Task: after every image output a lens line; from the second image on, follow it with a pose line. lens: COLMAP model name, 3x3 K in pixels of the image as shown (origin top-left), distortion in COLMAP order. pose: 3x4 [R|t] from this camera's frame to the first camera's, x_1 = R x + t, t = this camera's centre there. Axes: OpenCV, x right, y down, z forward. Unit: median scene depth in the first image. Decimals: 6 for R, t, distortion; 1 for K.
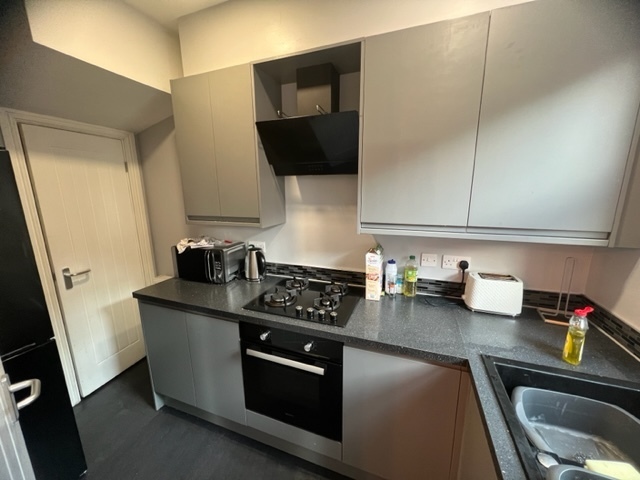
lens RADIAL K [[256.1, 0, 318.9], [0, 256.1, 240.2], [0, 0, 1]] dist [0.000873, -0.000118]
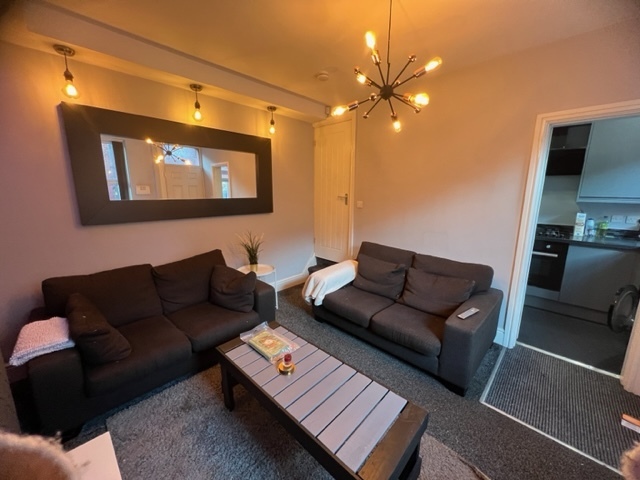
lens RADIAL K [[256.1, 0, 320.3], [0, 256.1, 238.8], [0, 0, 1]] dist [0.000873, -0.000118]
pose [[0.920661, 0.084203, -0.381172, -0.914590], [-0.085728, 0.996234, 0.013011, 0.405737], [0.380832, 0.020698, 0.924412, -1.702929]]
